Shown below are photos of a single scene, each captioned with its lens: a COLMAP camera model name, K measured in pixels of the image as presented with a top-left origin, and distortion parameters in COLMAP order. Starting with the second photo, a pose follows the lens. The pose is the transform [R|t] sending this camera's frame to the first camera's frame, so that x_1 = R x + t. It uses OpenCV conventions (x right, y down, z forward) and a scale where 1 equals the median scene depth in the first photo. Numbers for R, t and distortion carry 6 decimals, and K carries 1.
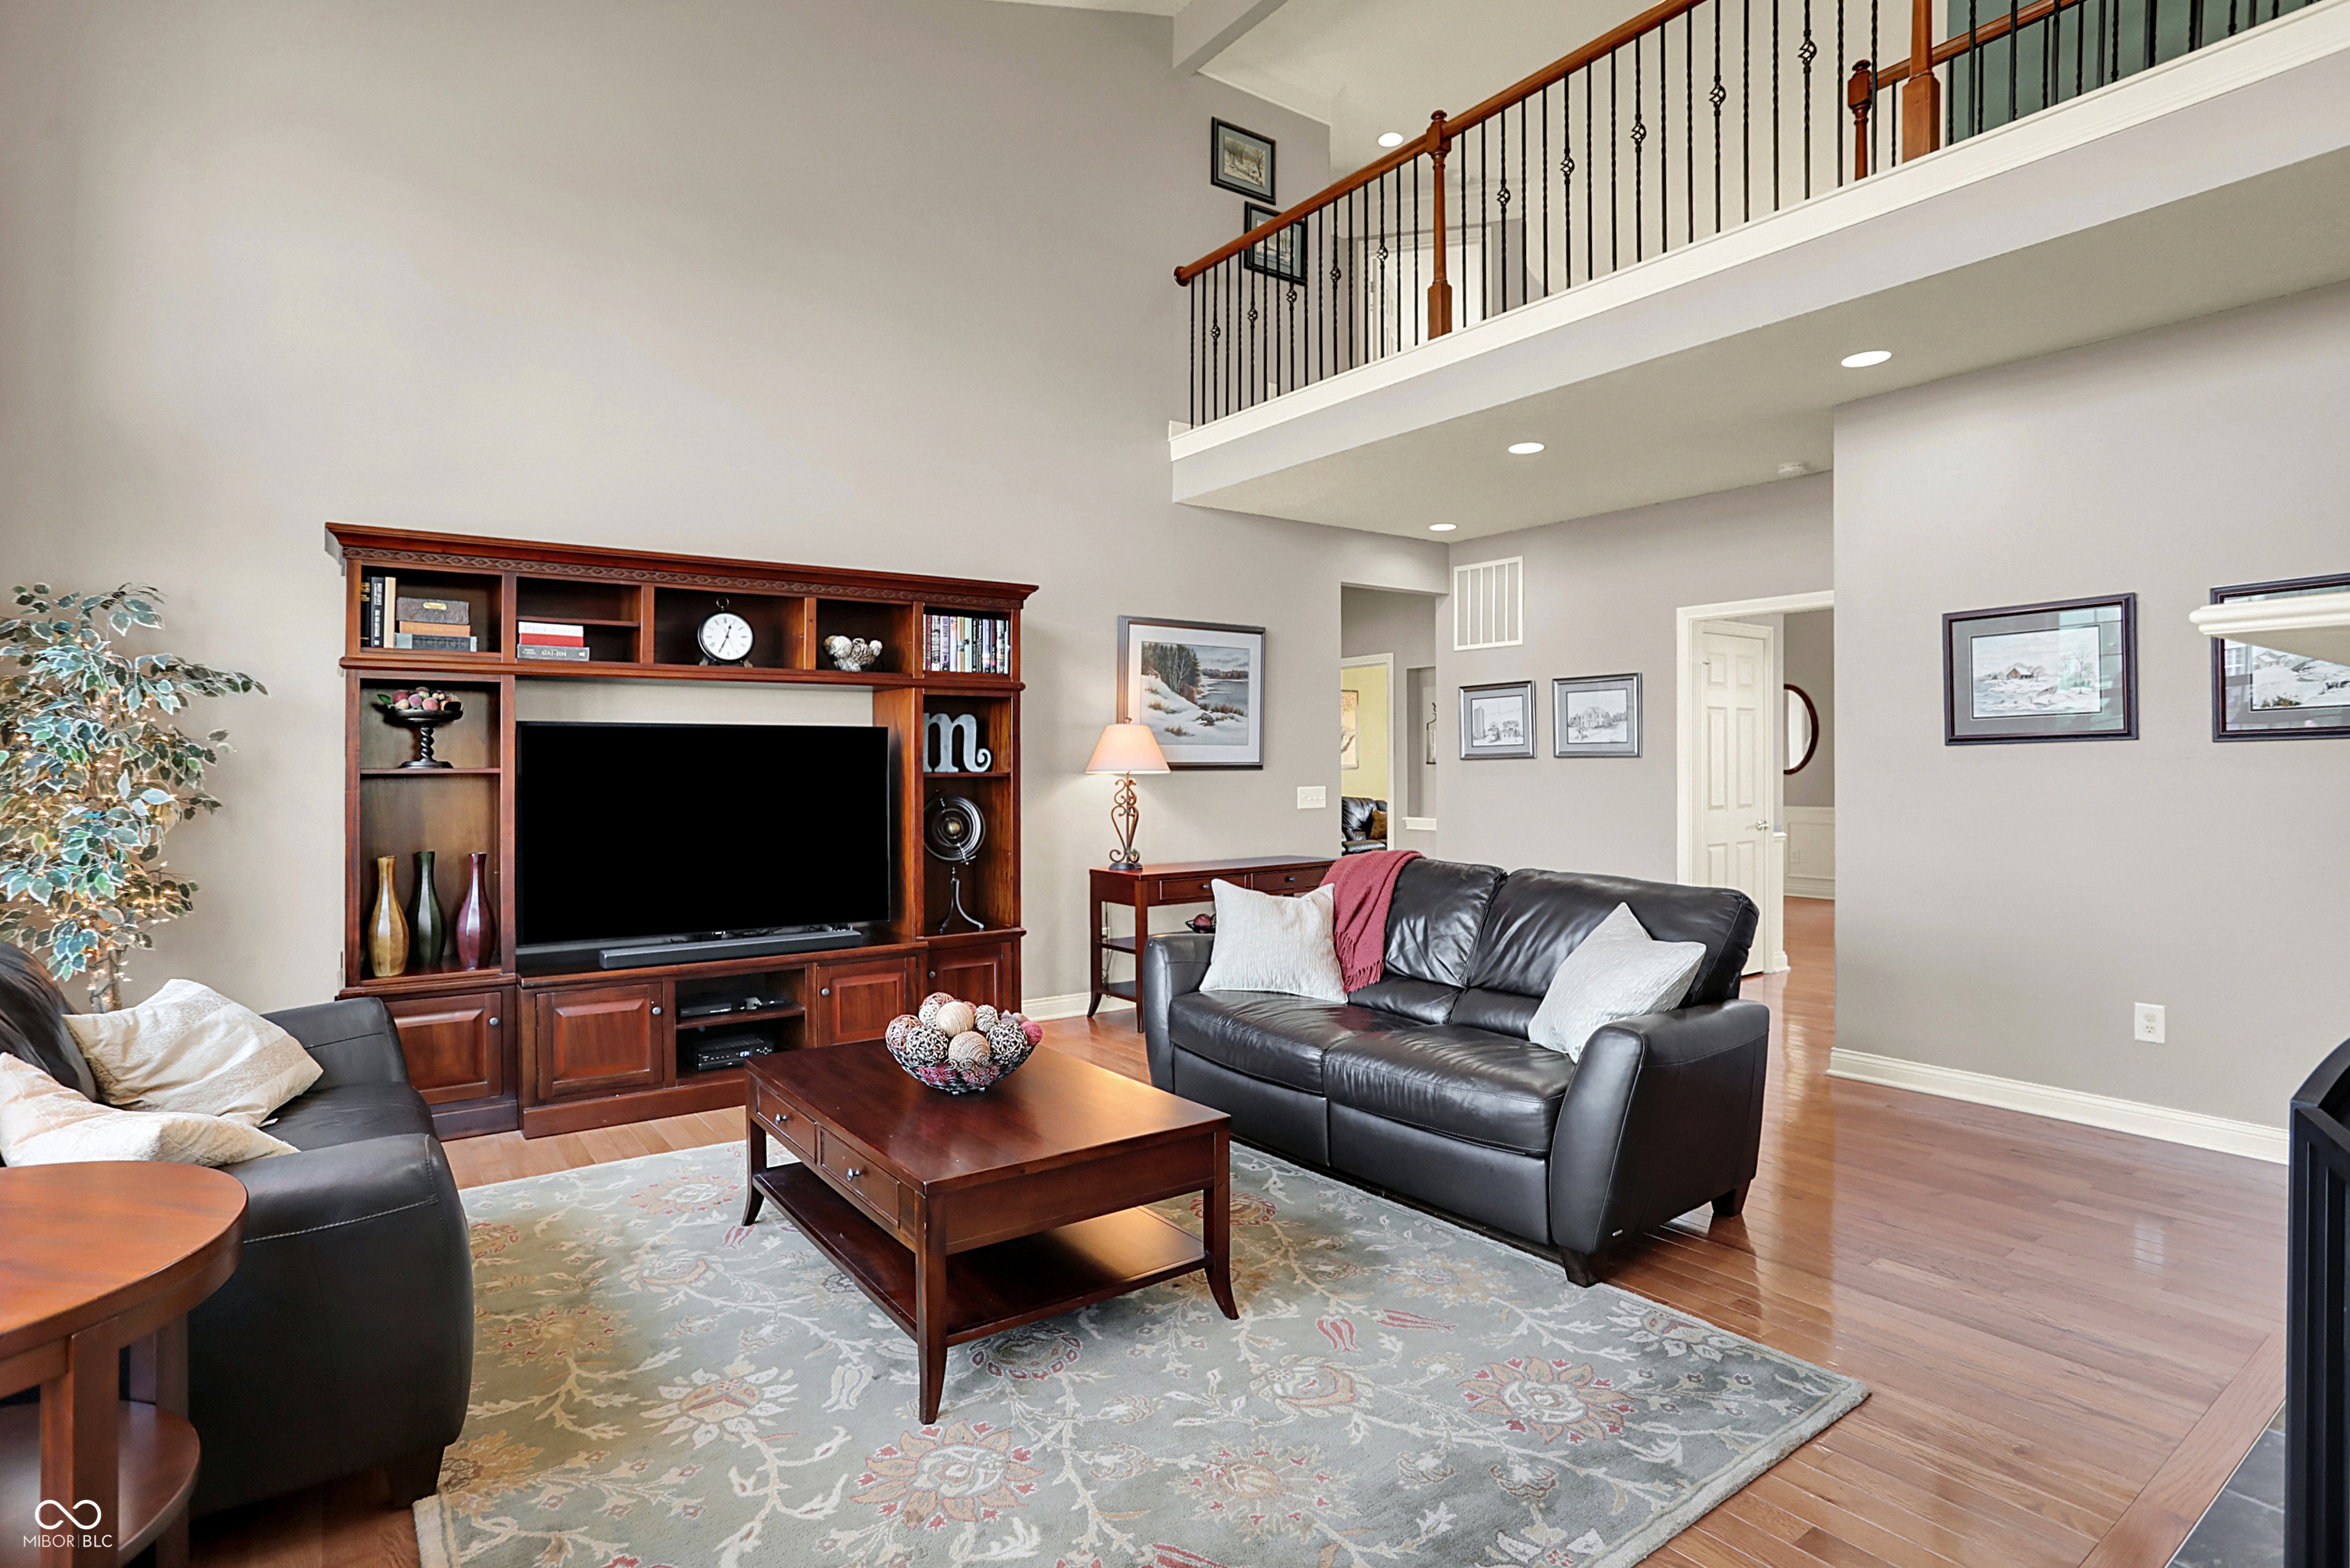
lens RADIAL K [[1186.7, 0, 1179.5], [0, 1186.7, 746.7], [0, 0, 1]] dist [0.001392, 0.000338]
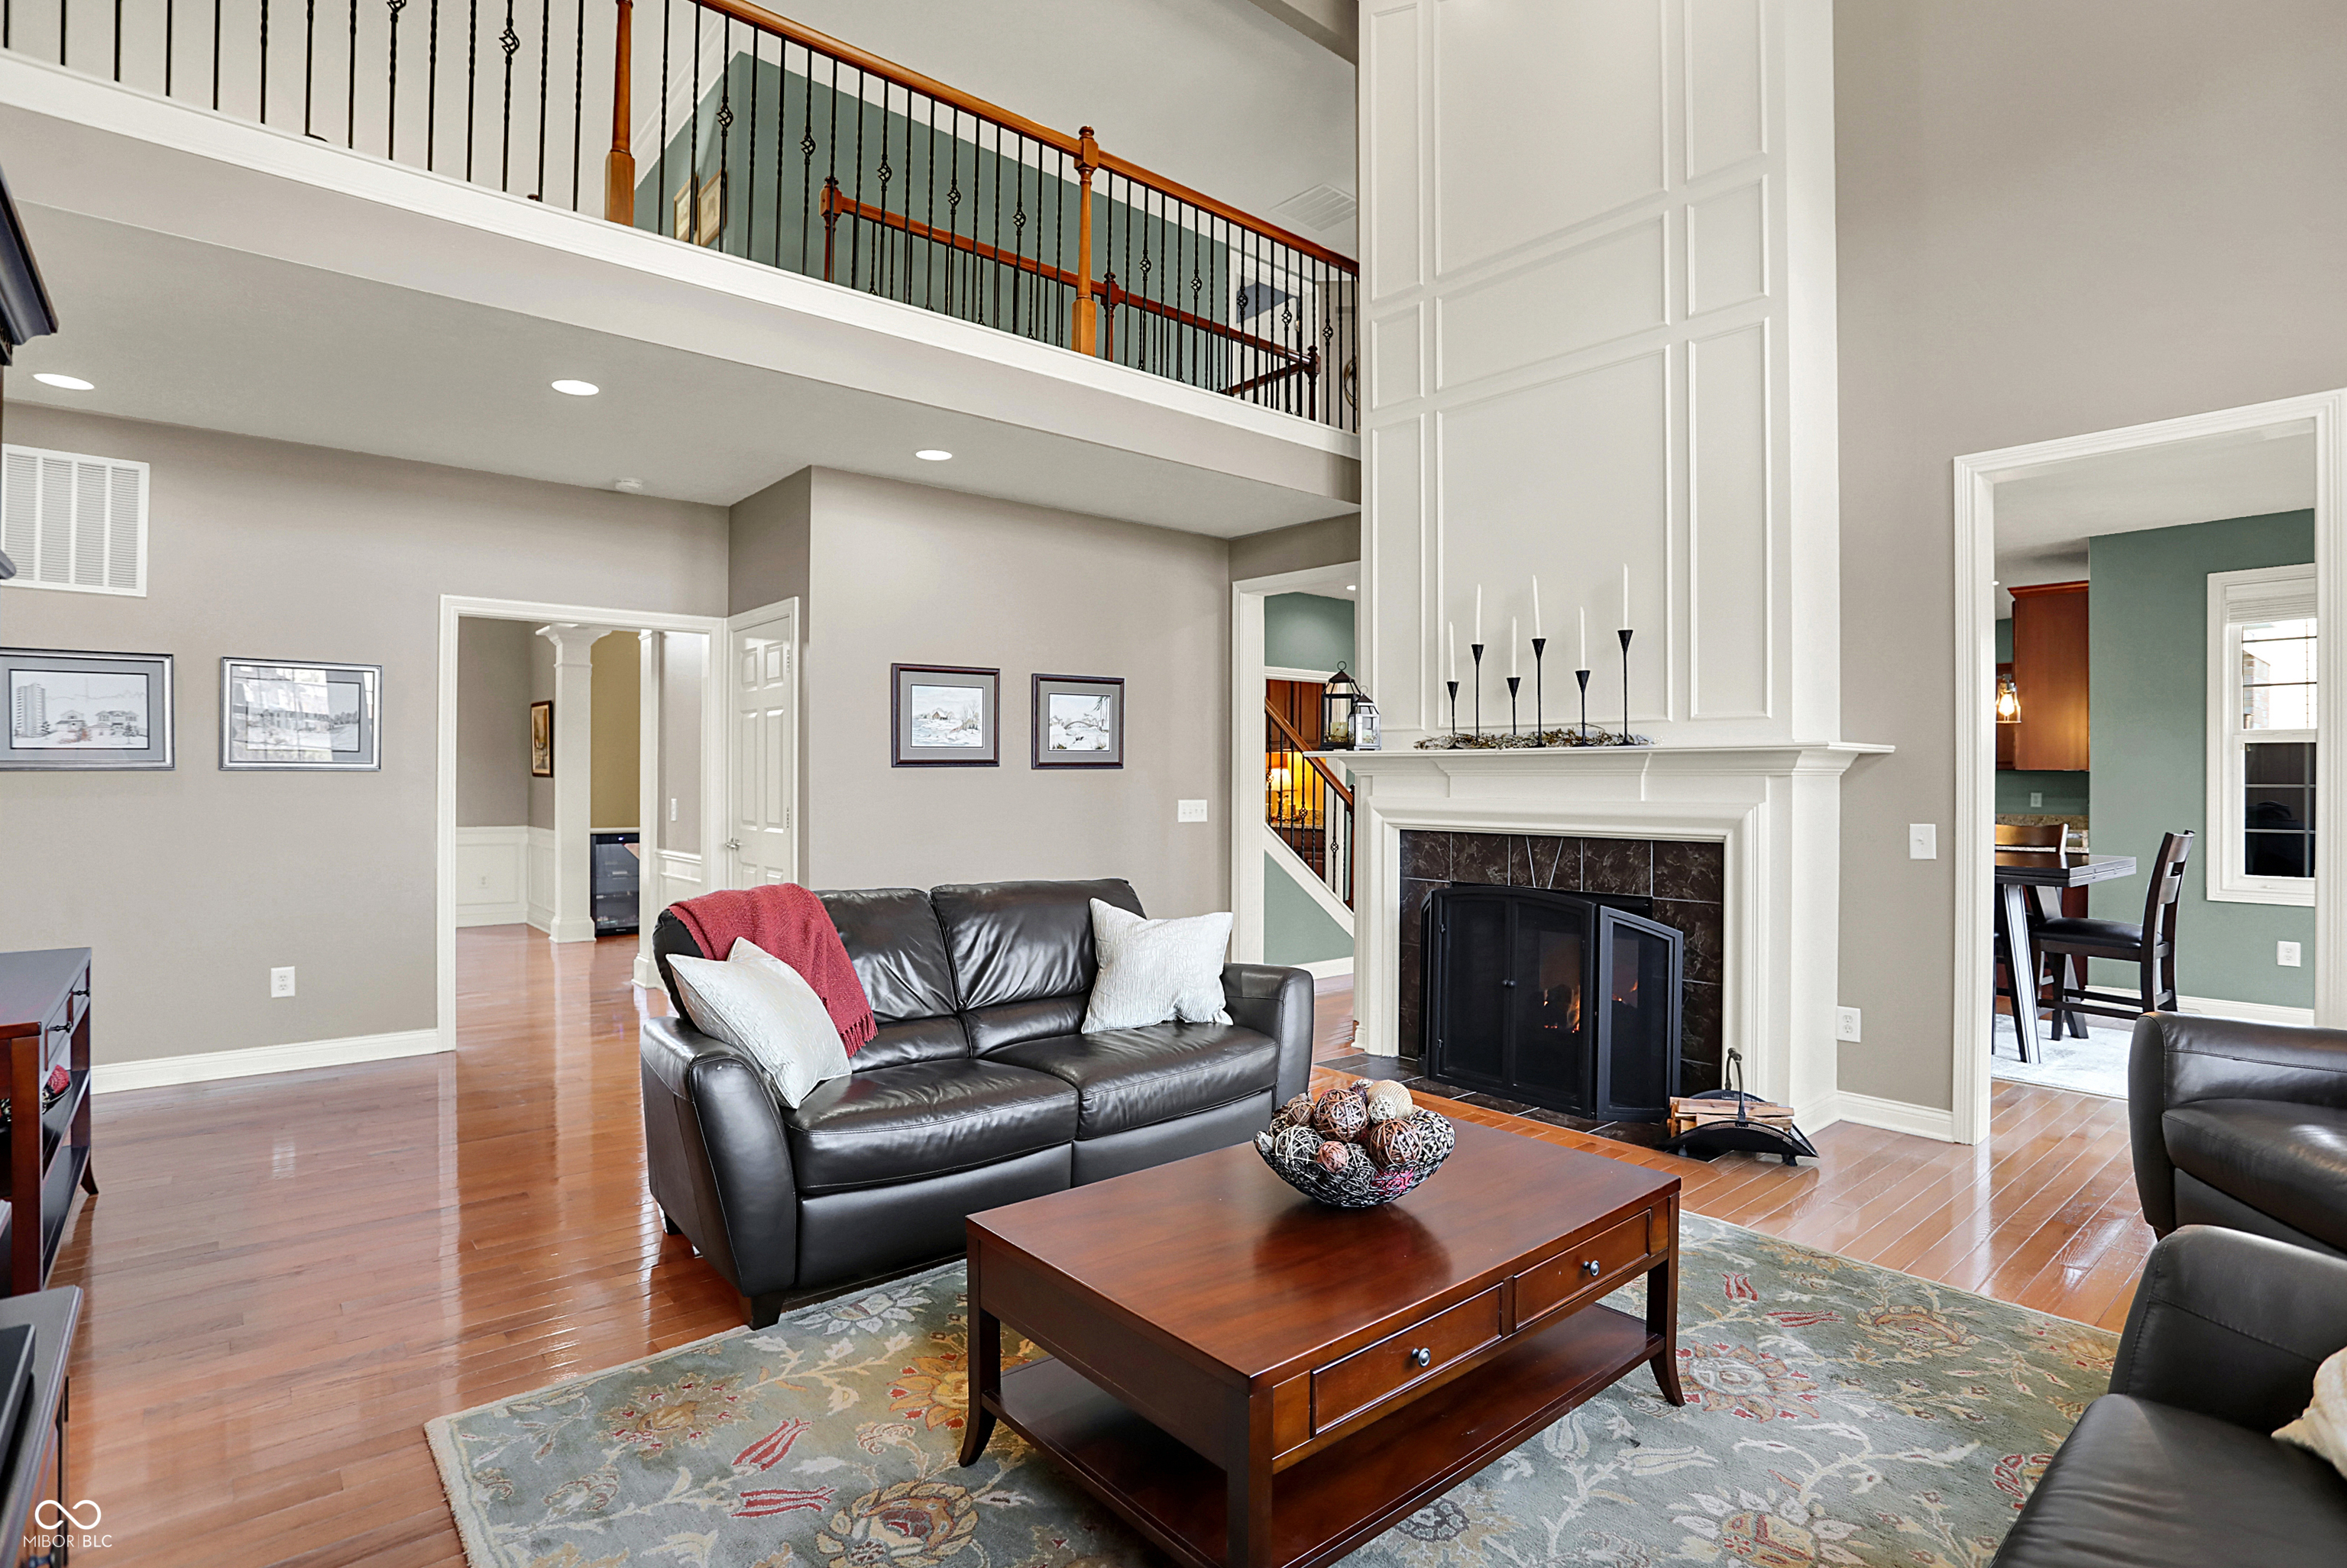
lens RADIAL K [[1173.0, 0, 1173.5], [0, 1173.0, 784.0], [0, 0, 1]] dist [-0.001205, -0.000015]
pose [[-0.092231, 0.016133, 0.995607, -0.682243], [-0.009896, 0.999804, -0.017118, 0.038496], [-0.995688, -0.011431, -0.092053, 0.884188]]
